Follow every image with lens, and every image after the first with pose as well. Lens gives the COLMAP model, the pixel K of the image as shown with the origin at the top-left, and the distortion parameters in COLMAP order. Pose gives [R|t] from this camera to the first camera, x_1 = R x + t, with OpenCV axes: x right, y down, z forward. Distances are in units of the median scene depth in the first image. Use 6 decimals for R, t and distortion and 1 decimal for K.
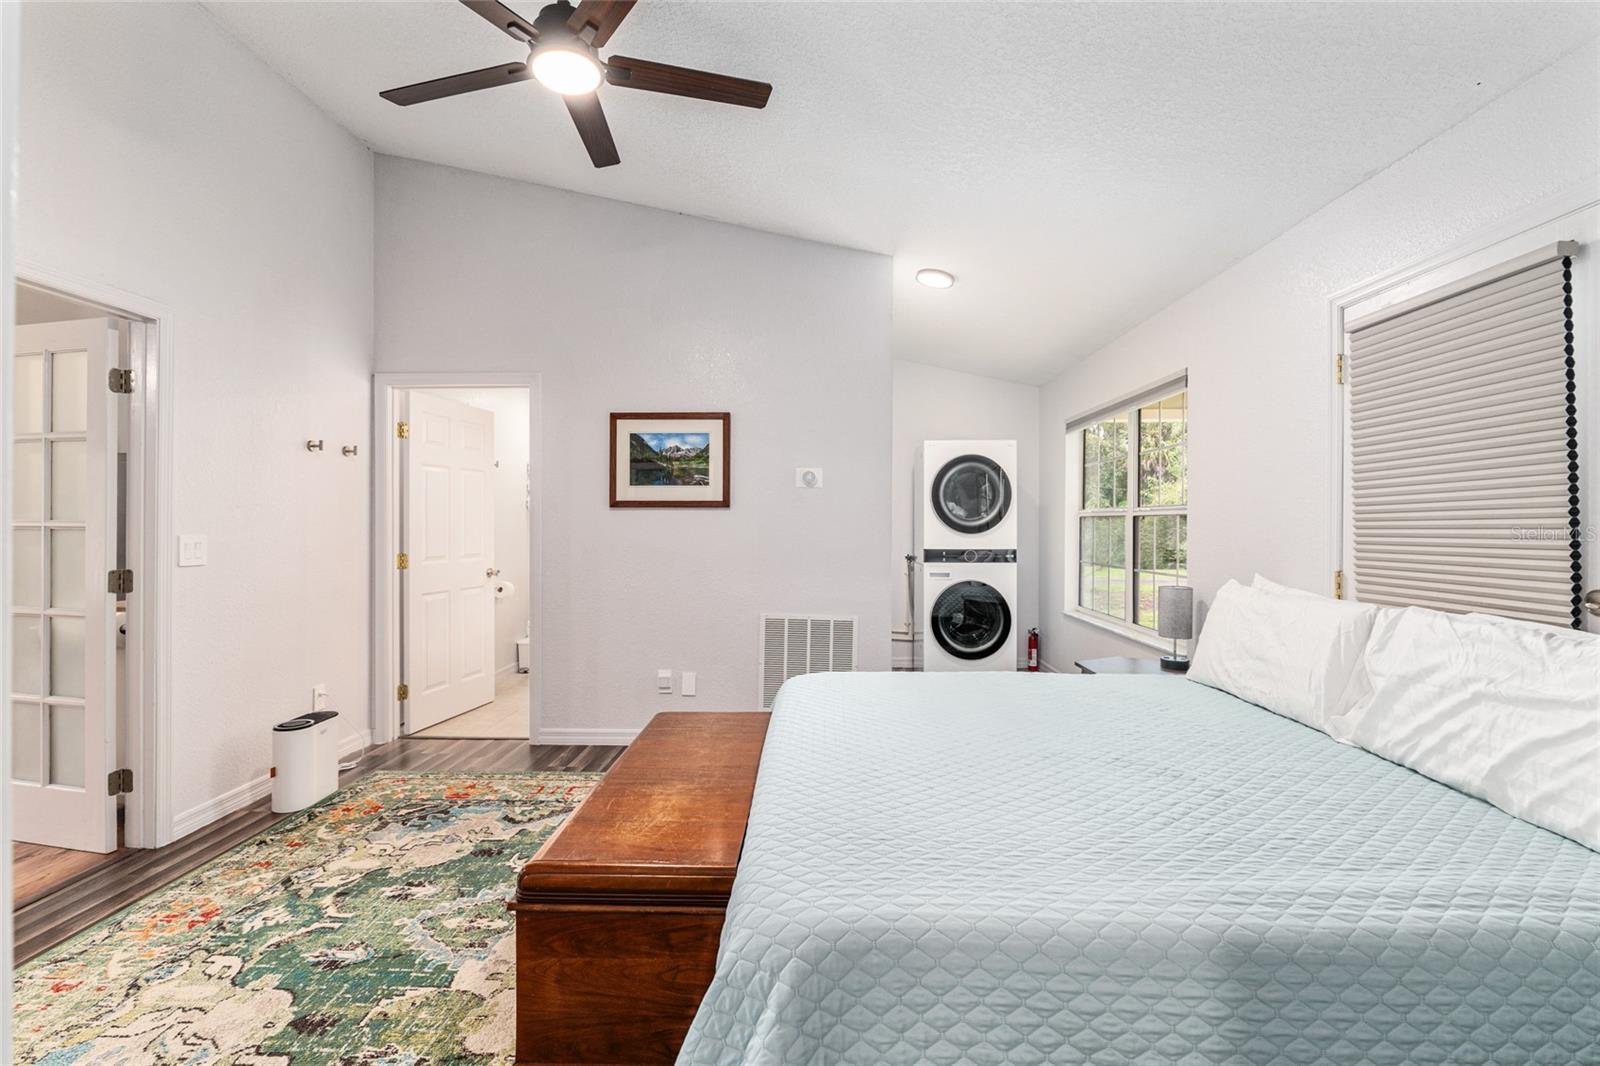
lens RADIAL K [[694.2, 0, 809.3], [0, 694.2, 526.4], [0, 0, 1]] dist [-0.000472, -0.001228]
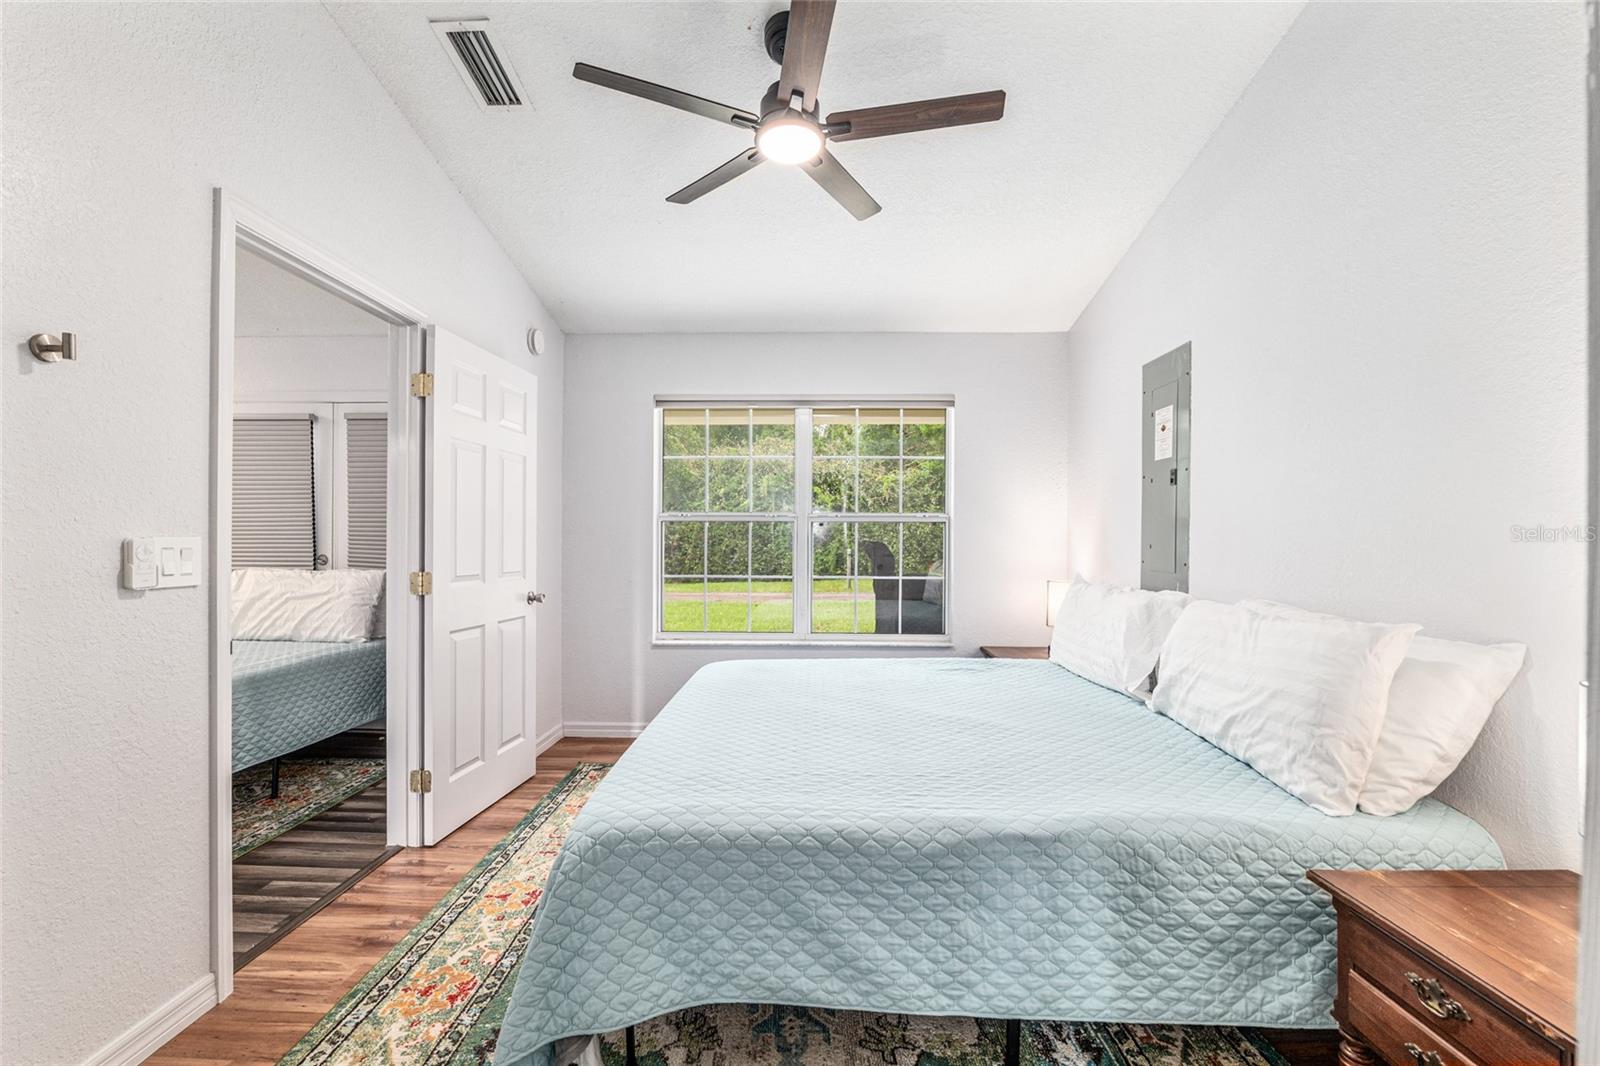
lens RADIAL K [[655.3, 0, 803.5], [0, 655.3, 536.0], [0, 0, 1]] dist [-0.011062, -0.000977]
pose [[0.002393, 0.002907, 0.999993, -0.713770], [-0.001286, 0.999995, -0.002904, 0.015393], [-0.999996, -0.001279, 0.002397, -0.442036]]
